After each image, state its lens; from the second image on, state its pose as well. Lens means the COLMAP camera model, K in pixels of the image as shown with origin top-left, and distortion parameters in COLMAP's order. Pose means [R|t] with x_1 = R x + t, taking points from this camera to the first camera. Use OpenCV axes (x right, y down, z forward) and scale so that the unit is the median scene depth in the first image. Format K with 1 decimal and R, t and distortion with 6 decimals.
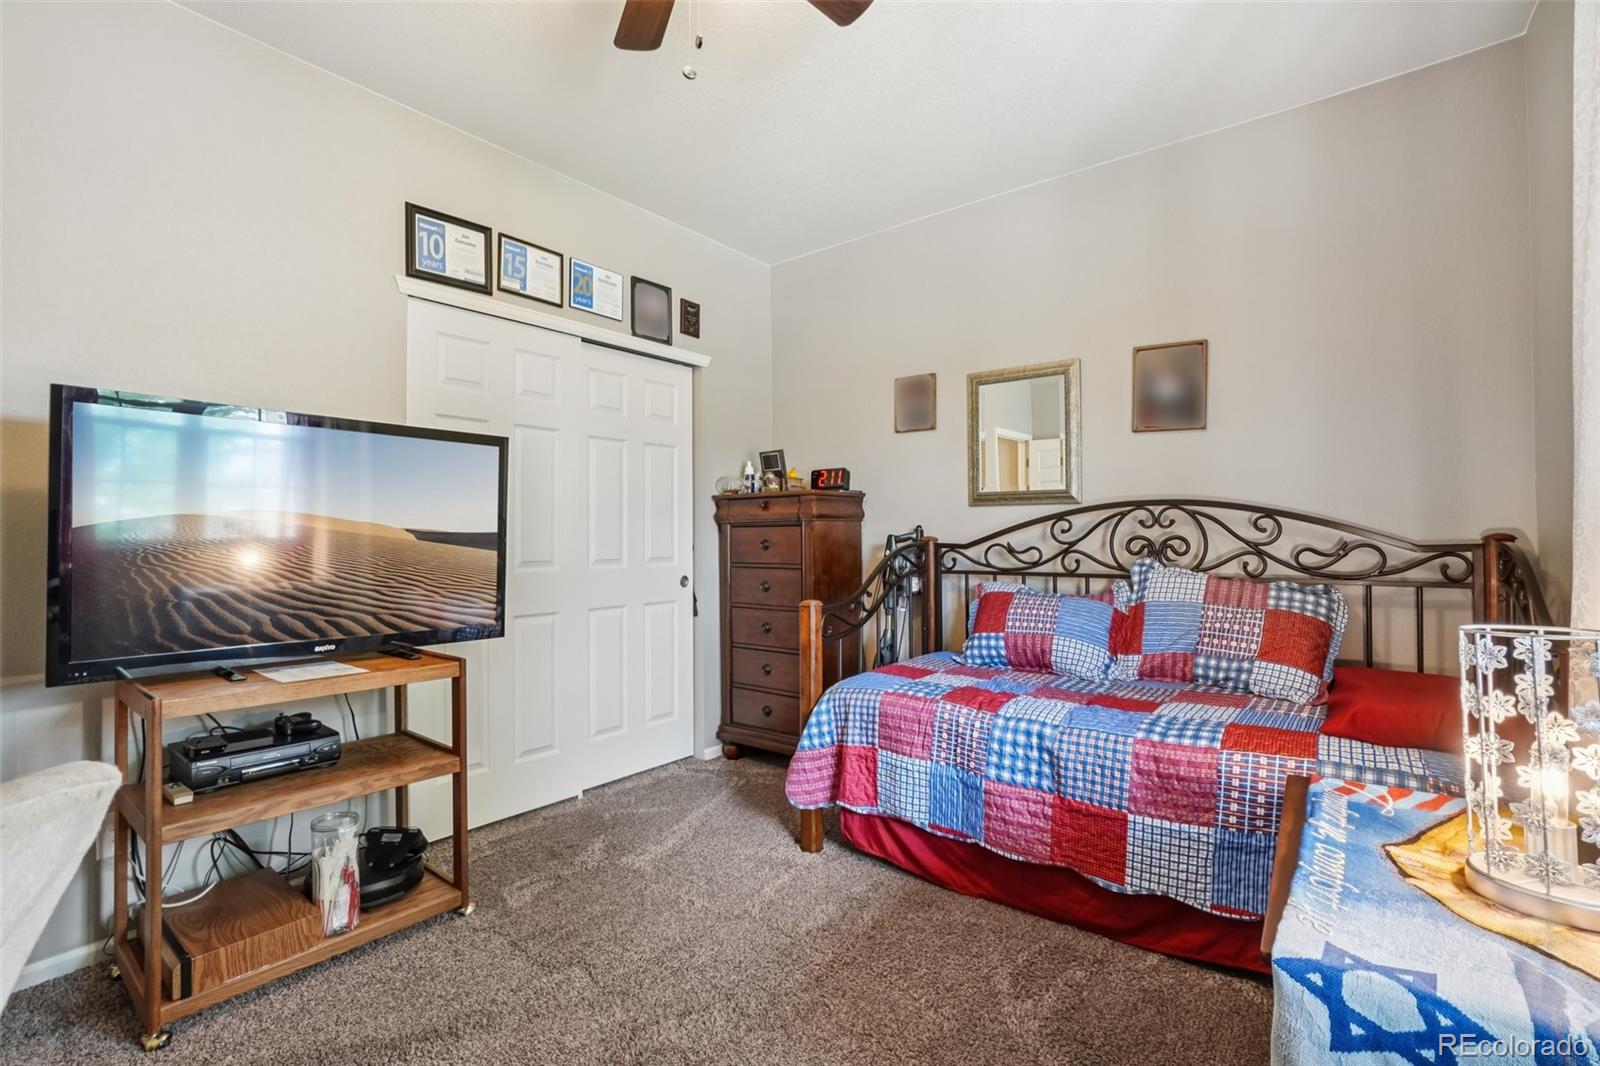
lens RADIAL K [[720.6, 0, 803.5], [0, 720.6, 559.4], [0, 0, 1]] dist [-0.052051, 0.000276]
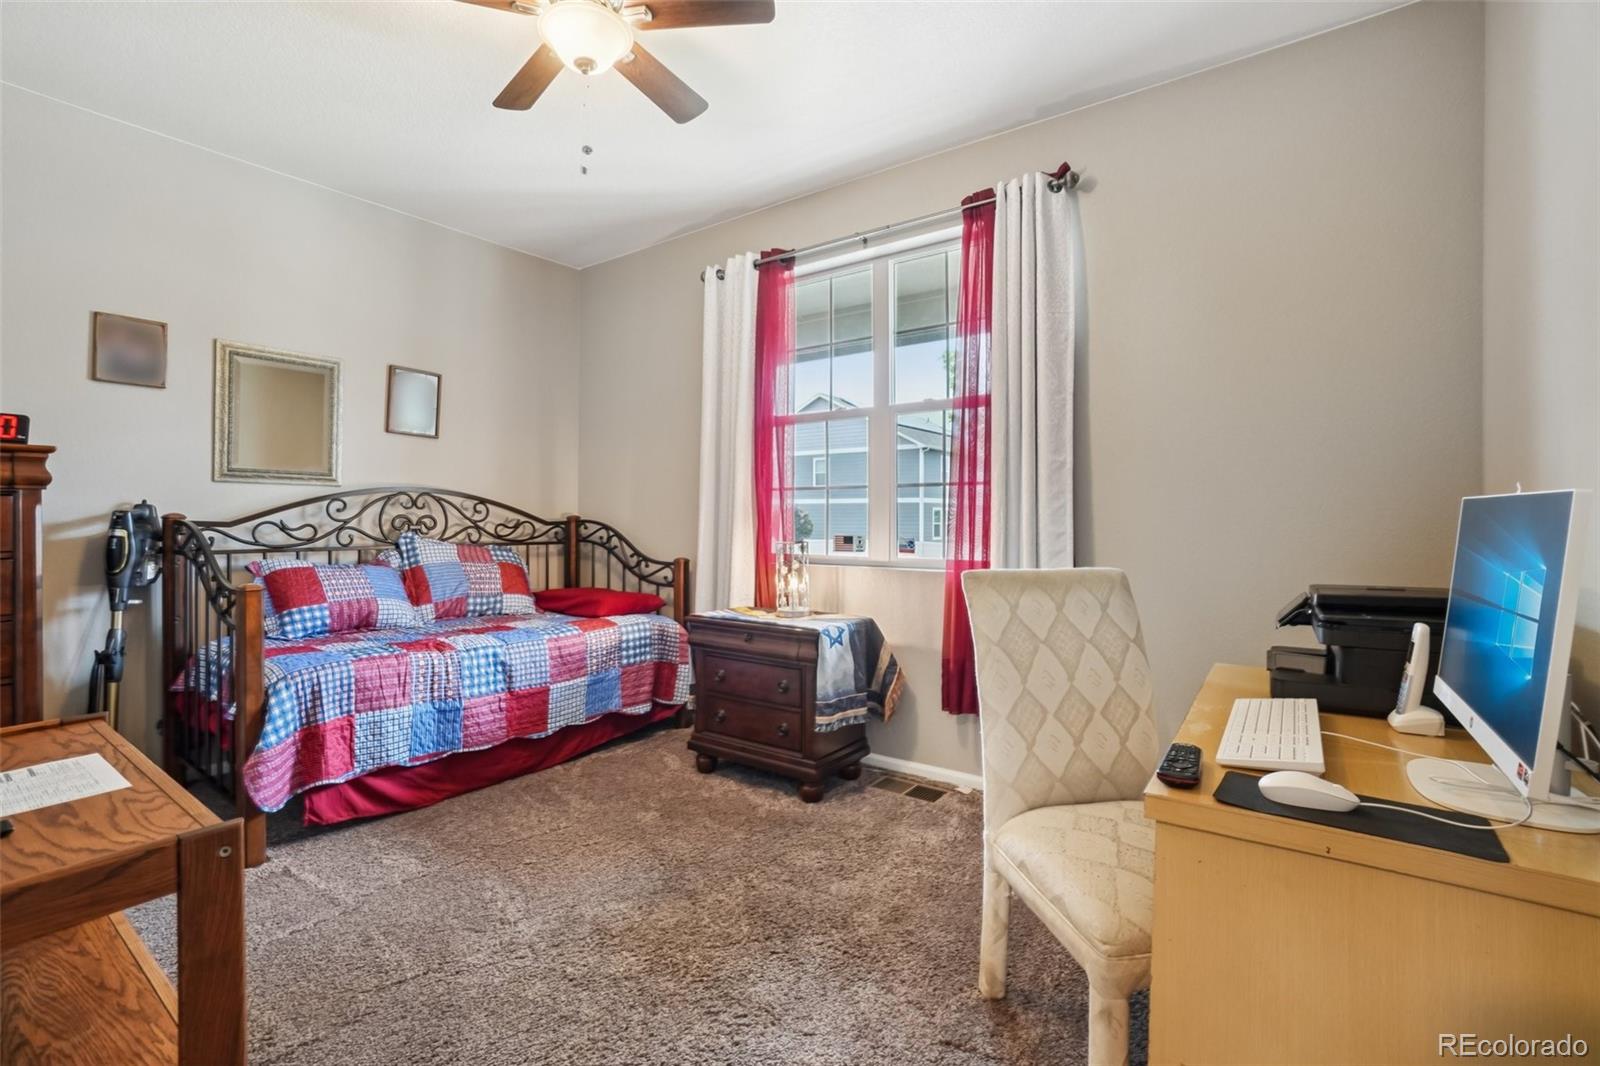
lens RADIAL K [[698.3, 0, 800.0], [0, 698.3, 533.0], [0, 0, 1]] dist [-0.001147, -0.000196]
pose [[-0.026095, -0.016450, 0.999524, -0.917504], [0.021085, 0.999633, 0.017002, -0.008124], [-0.999437, 0.021518, -0.025739, 0.352016]]
